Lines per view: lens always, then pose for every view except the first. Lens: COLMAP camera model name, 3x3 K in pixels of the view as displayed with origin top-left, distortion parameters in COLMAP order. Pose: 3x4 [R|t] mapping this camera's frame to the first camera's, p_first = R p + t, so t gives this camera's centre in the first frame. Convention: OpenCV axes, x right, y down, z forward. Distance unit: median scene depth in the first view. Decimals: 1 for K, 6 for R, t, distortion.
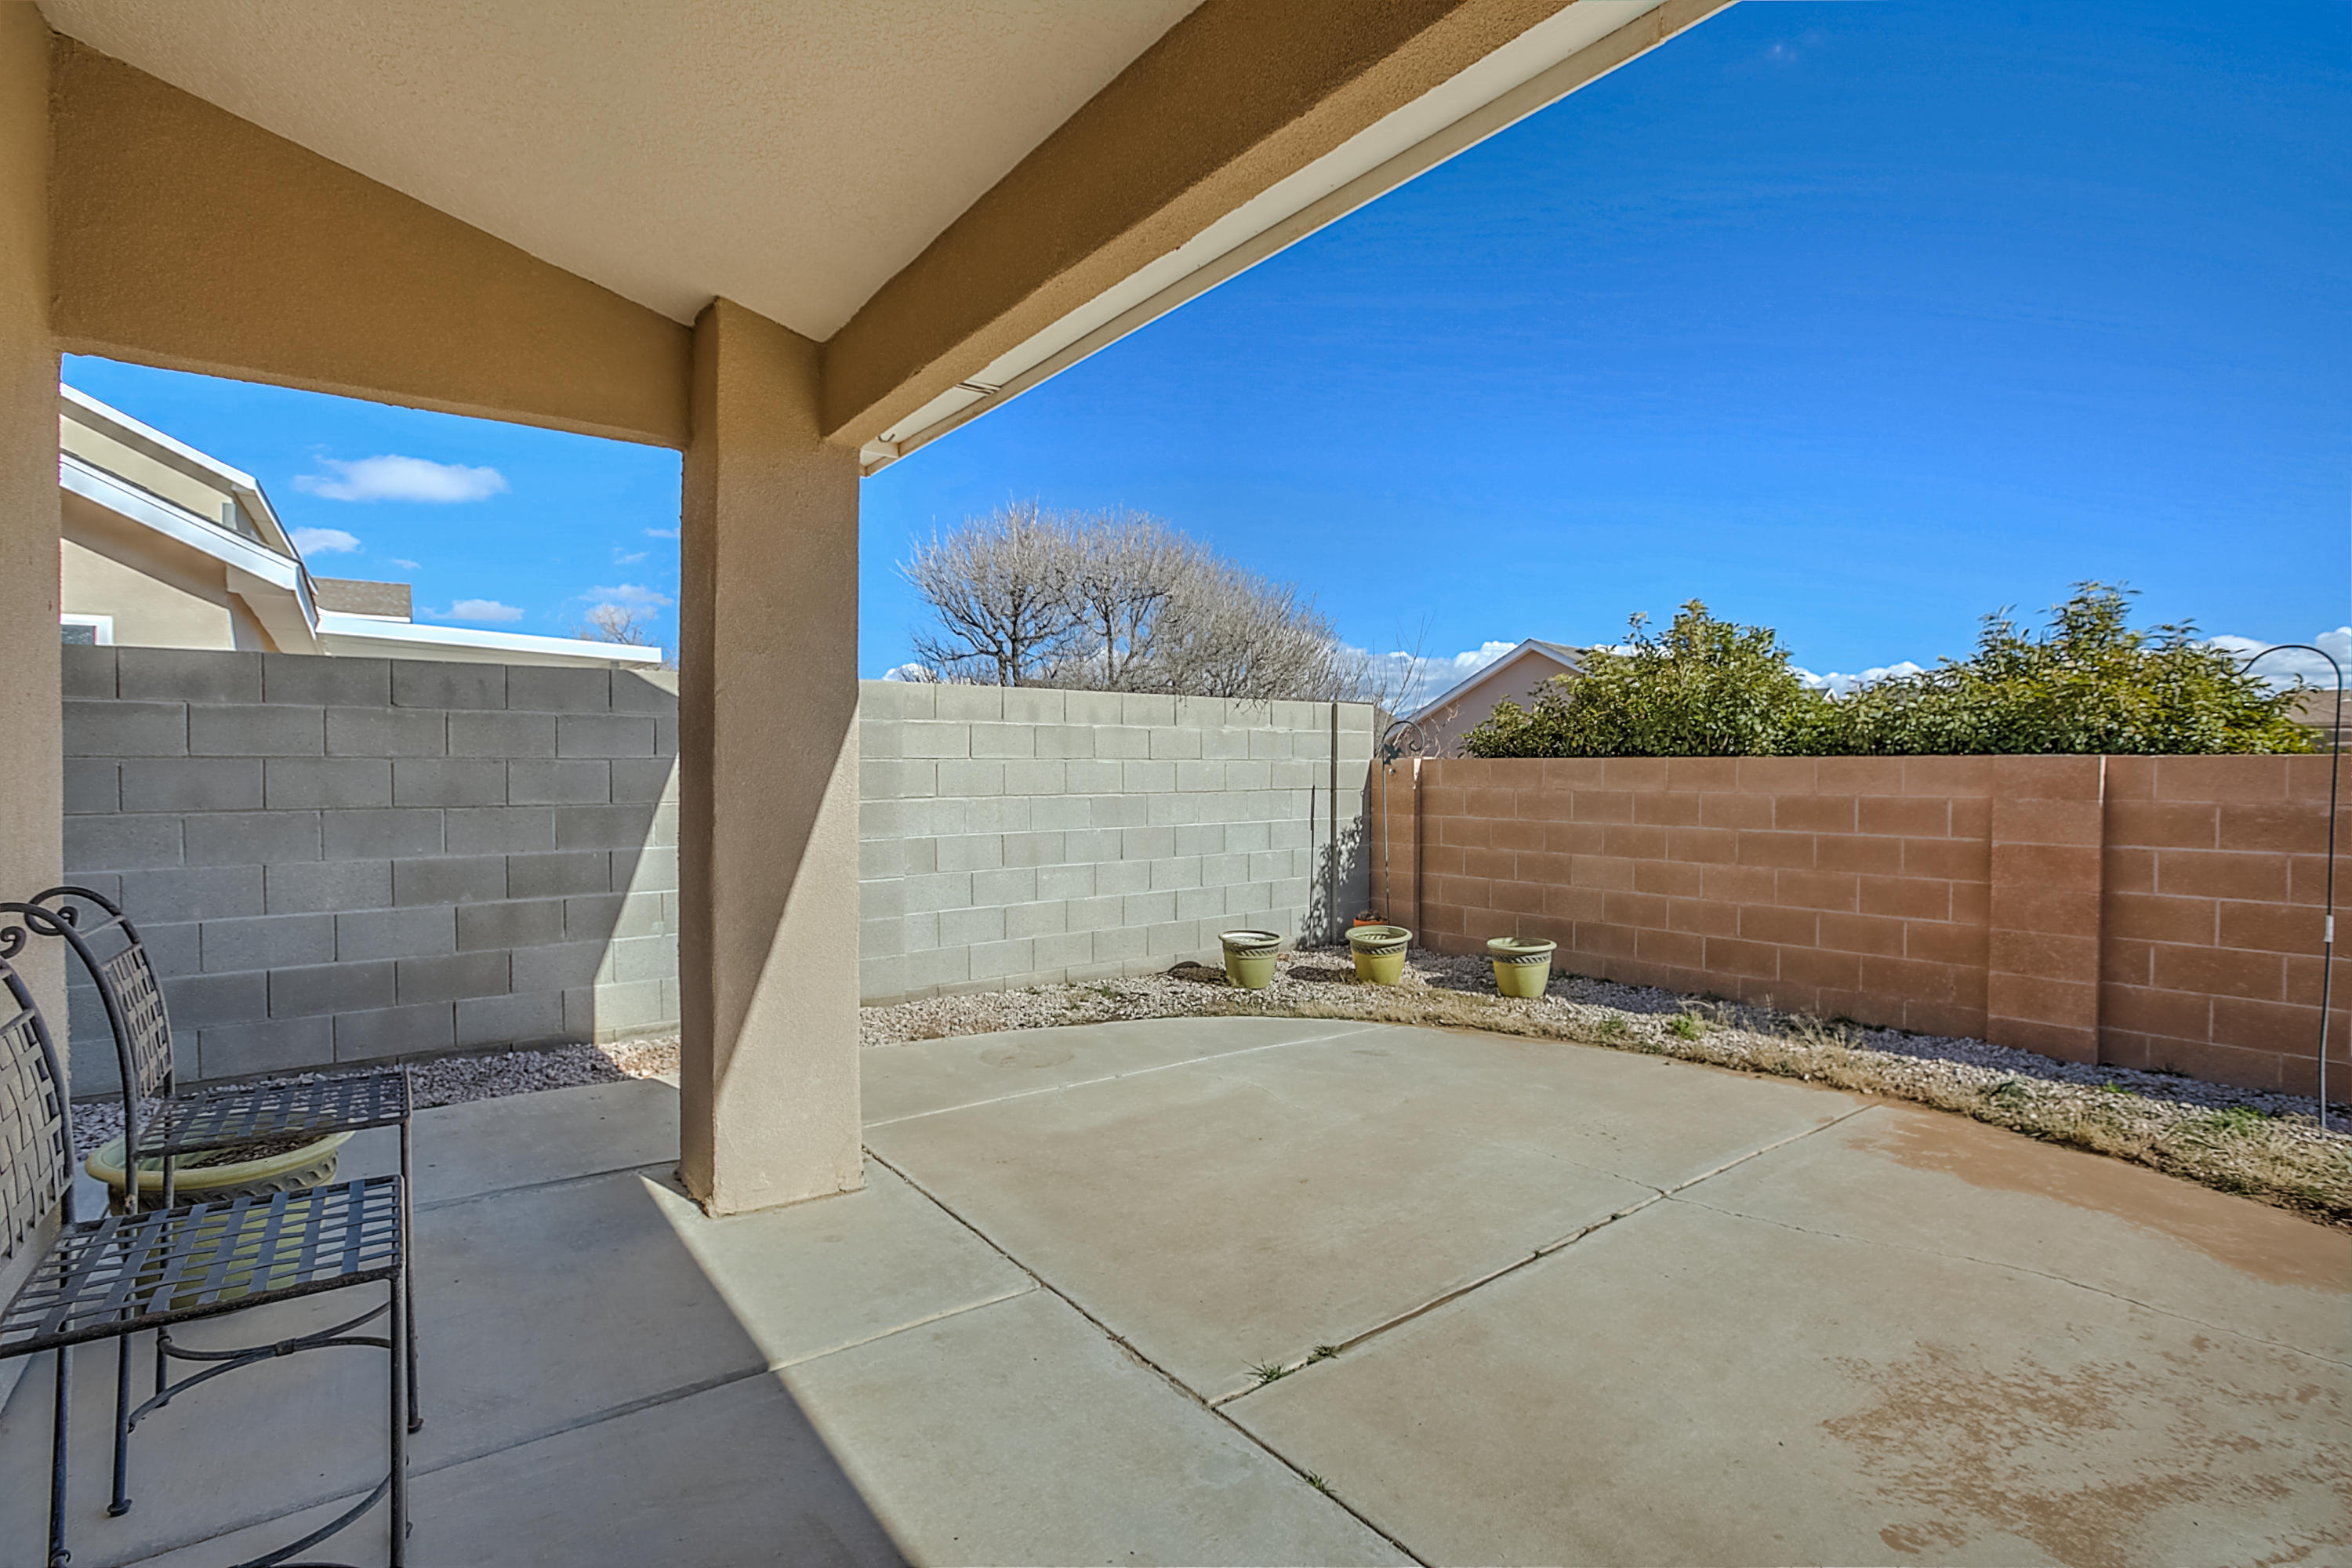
lens RADIAL K [[1067.5, 0, 1176.0], [0, 1067.5, 784.0], [0, 0, 1]] dist [-0.052827, 0.018430]
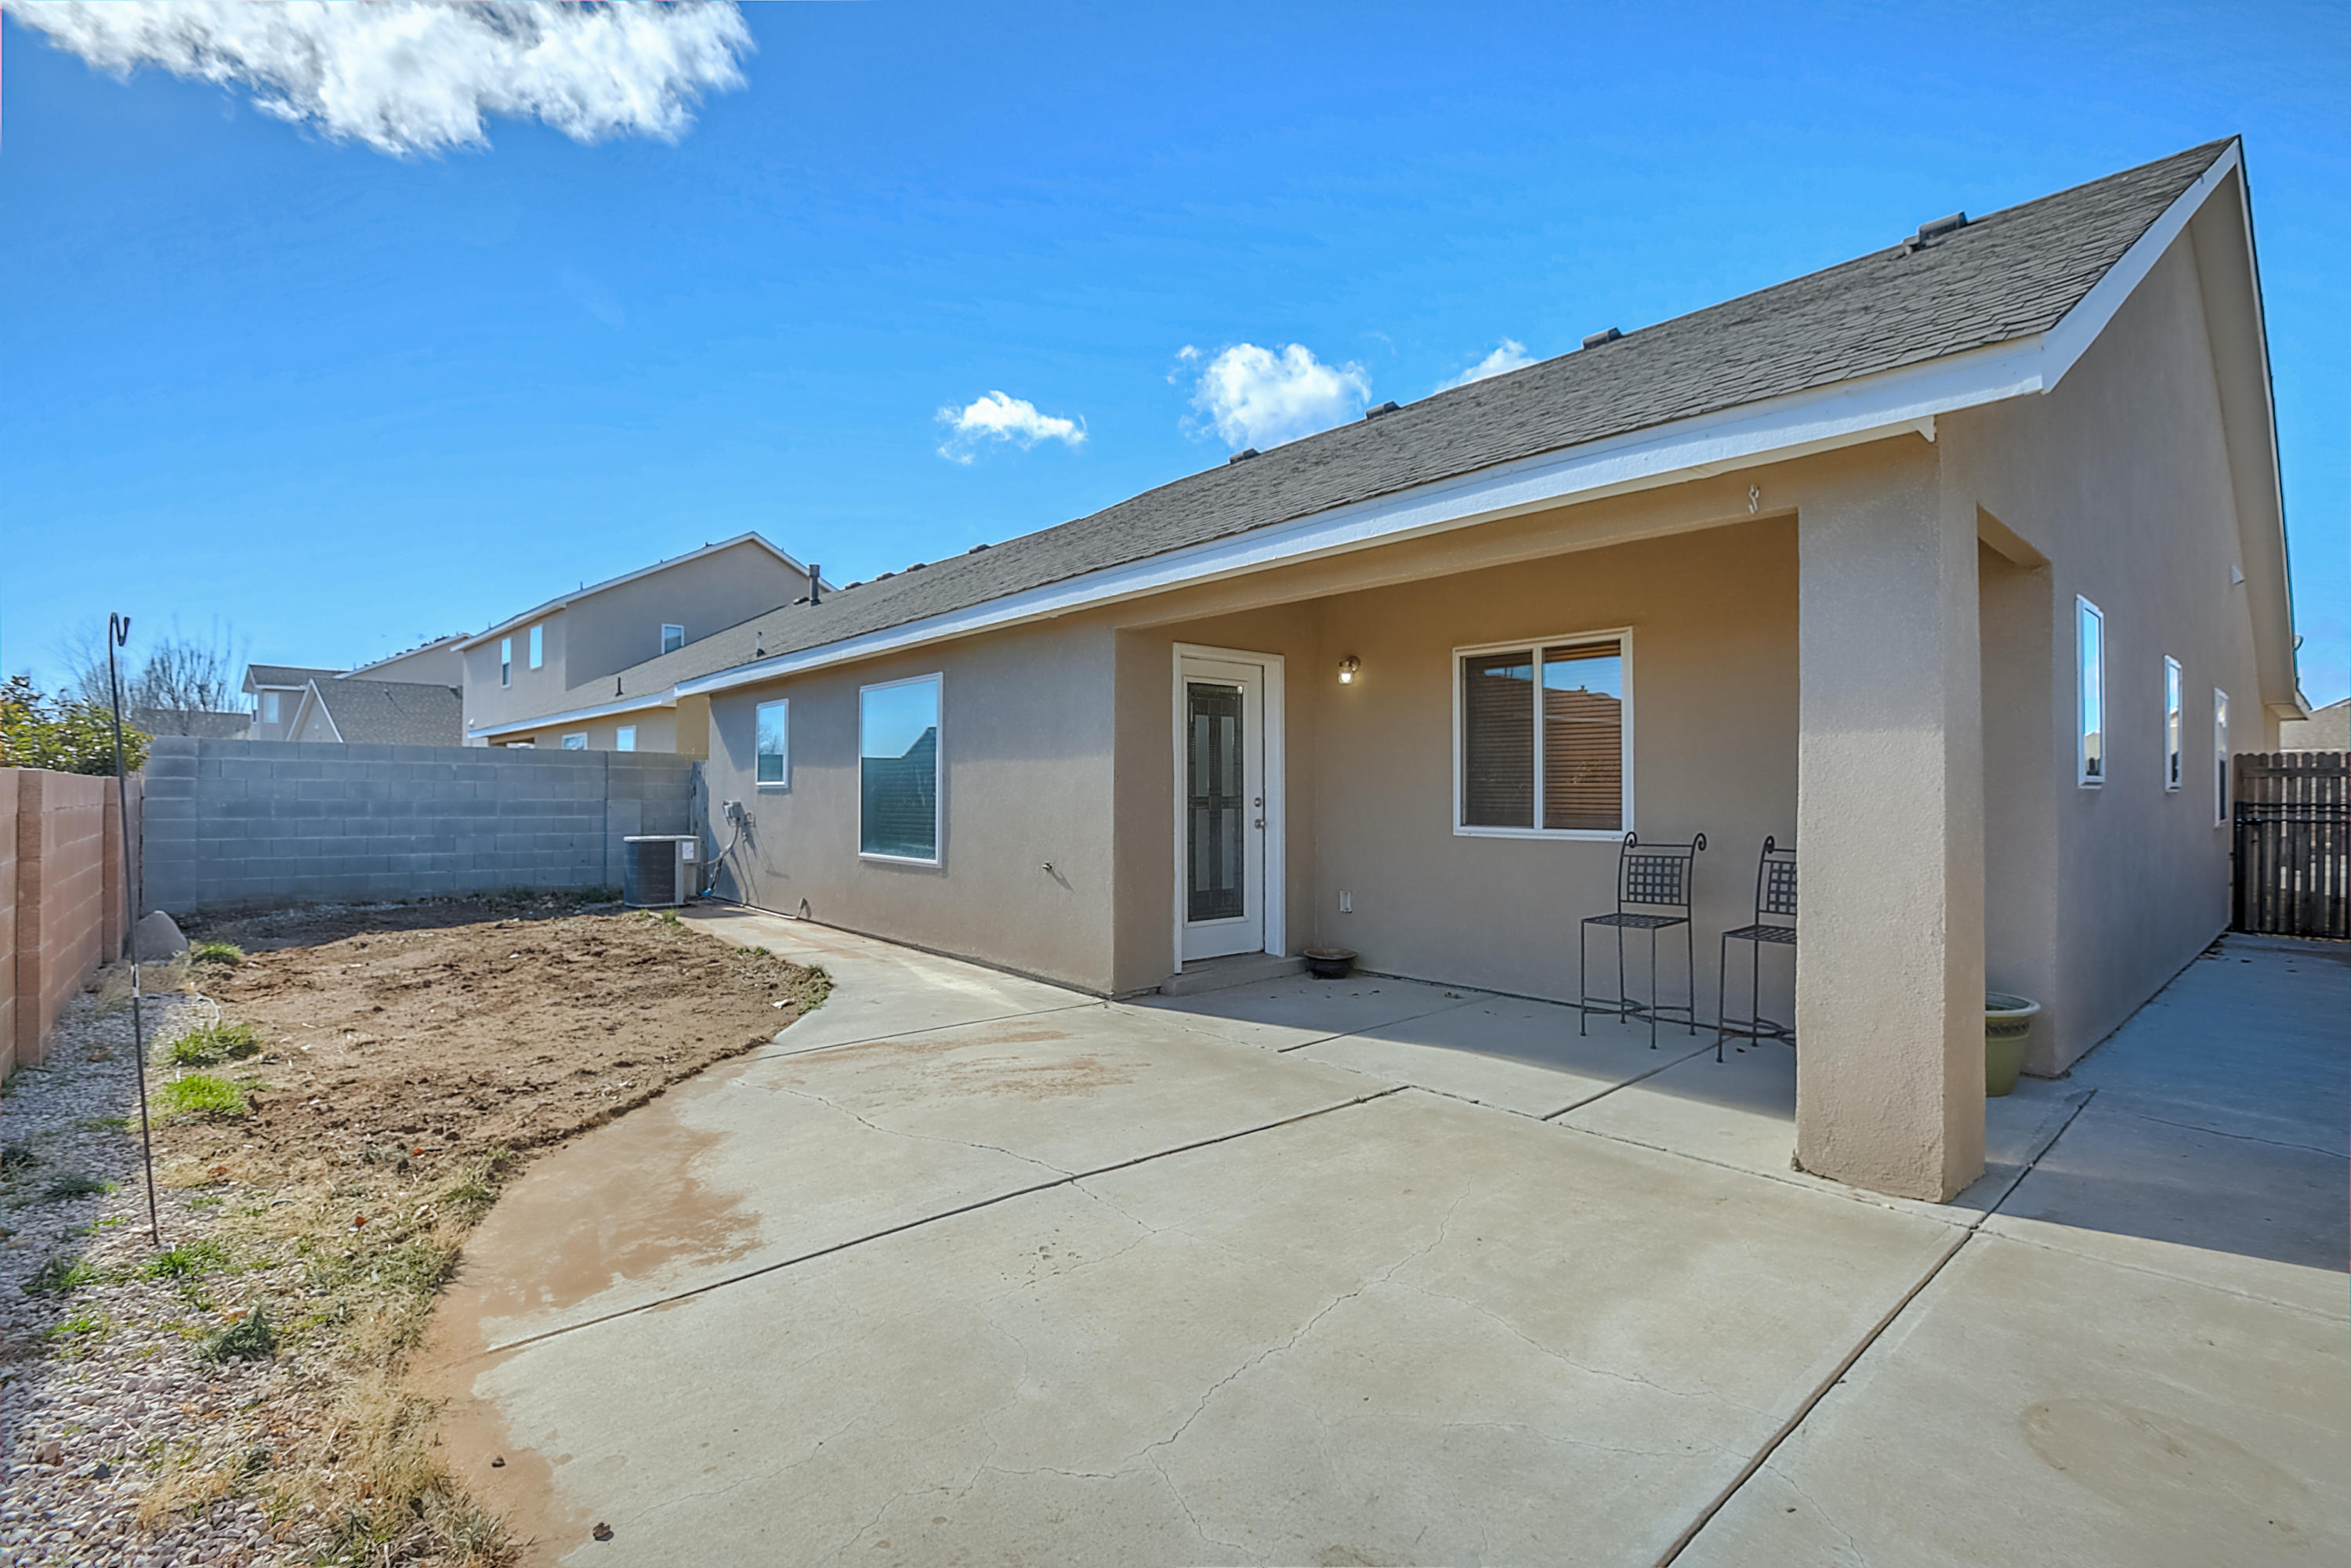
lens RADIAL K [[1073.6, 0, 1180.1], [0, 1073.6, 780.9], [0, 0, 1]] dist [-0.060945, 0.024290]
pose [[-0.998603, -0.006005, -0.052489, 0.250403], [-0.006265, 0.999969, 0.004794, -0.015273], [0.052458, 0.005117, -0.998610, 1.269676]]
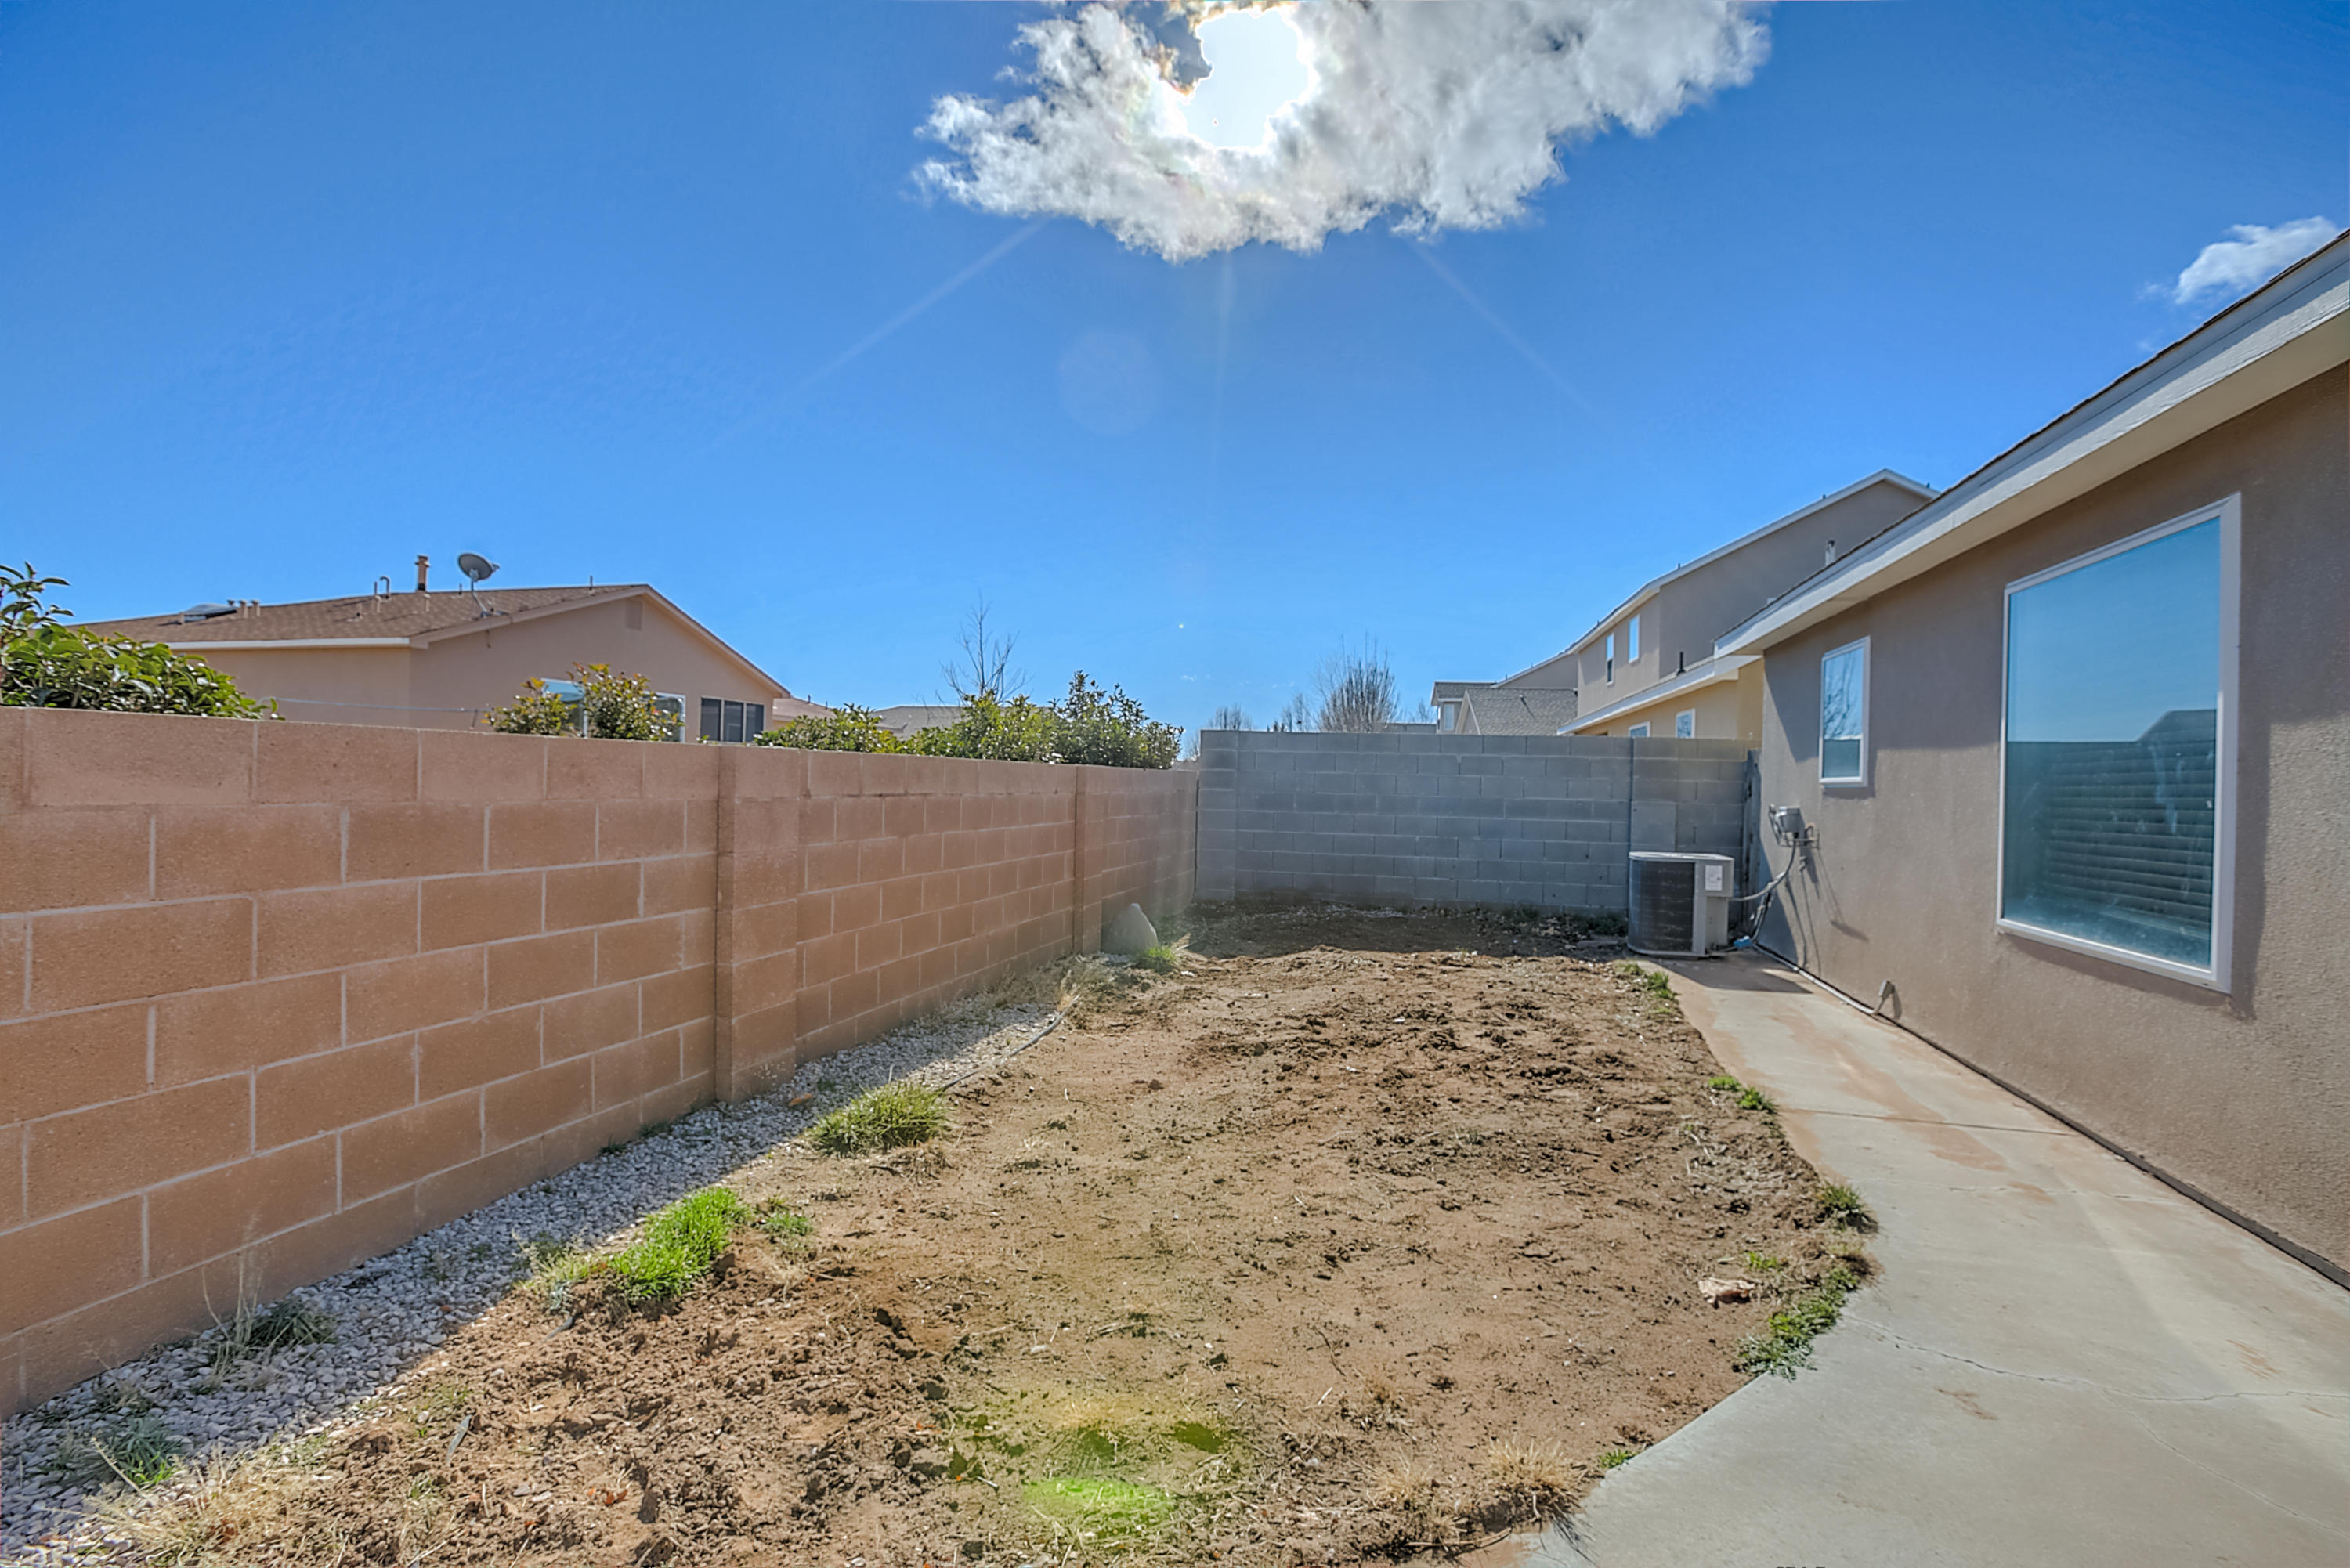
lens RADIAL K [[1066.5, 0, 1175.0], [0, 1066.5, 784.0], [0, 0, 1]] dist [-0.052827, 0.018430]
pose [[-0.584433, -0.015944, 0.811285, 0.389845], [-0.008146, 0.999872, 0.013782, -0.000868], [-0.811401, 0.001446, -0.584488, 0.538633]]
